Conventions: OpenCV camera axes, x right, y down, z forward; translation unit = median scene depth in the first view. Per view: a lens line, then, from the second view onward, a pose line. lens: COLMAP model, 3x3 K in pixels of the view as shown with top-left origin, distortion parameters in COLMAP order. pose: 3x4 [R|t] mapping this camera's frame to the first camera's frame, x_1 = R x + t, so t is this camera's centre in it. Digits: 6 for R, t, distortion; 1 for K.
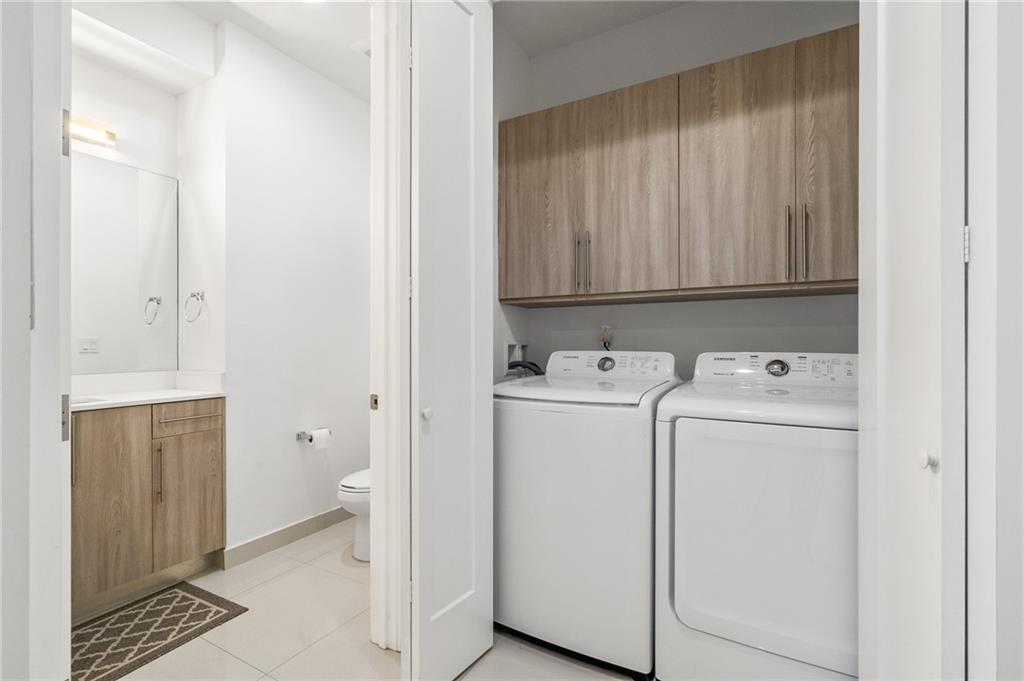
lens RADIAL K [[462.8, 0, 511.3], [0, 462.8, 344.5], [0, 0, 1]] dist [0.000270, 0.000457]
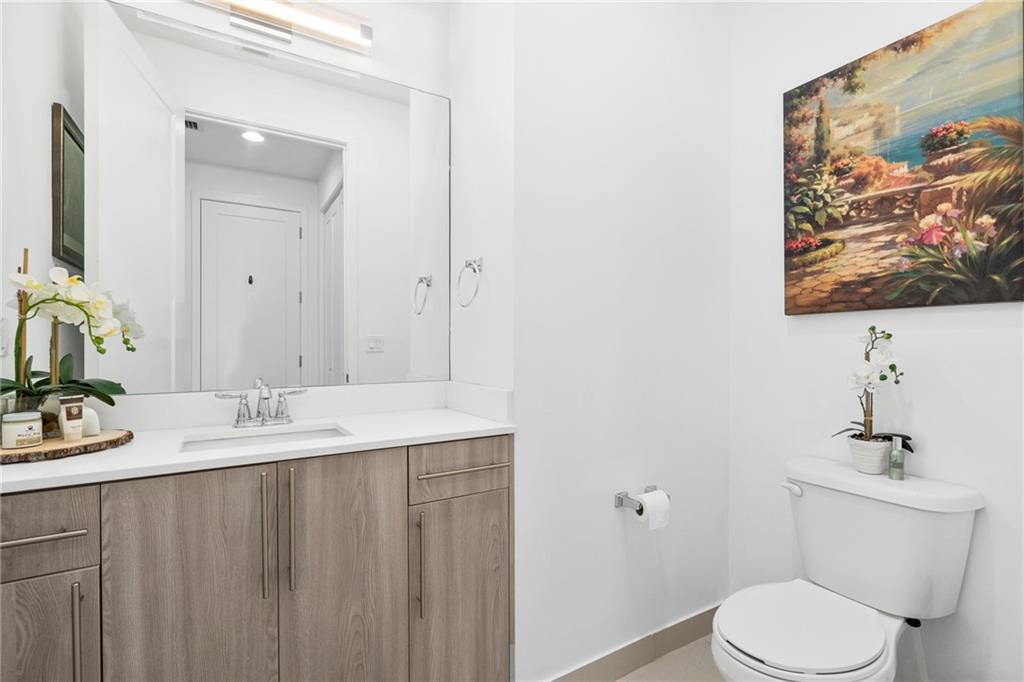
lens RADIAL K [[472.8, 0, 515.5], [0, 472.8, 340.0], [0, 0, 1]] dist [-0.001060, 0.000893]
pose [[0.871350, -0.003768, -0.490647, -0.333817], [0.001092, 0.999983, -0.005739, 0.000094], [0.490661, 0.004465, 0.871339, 0.498645]]
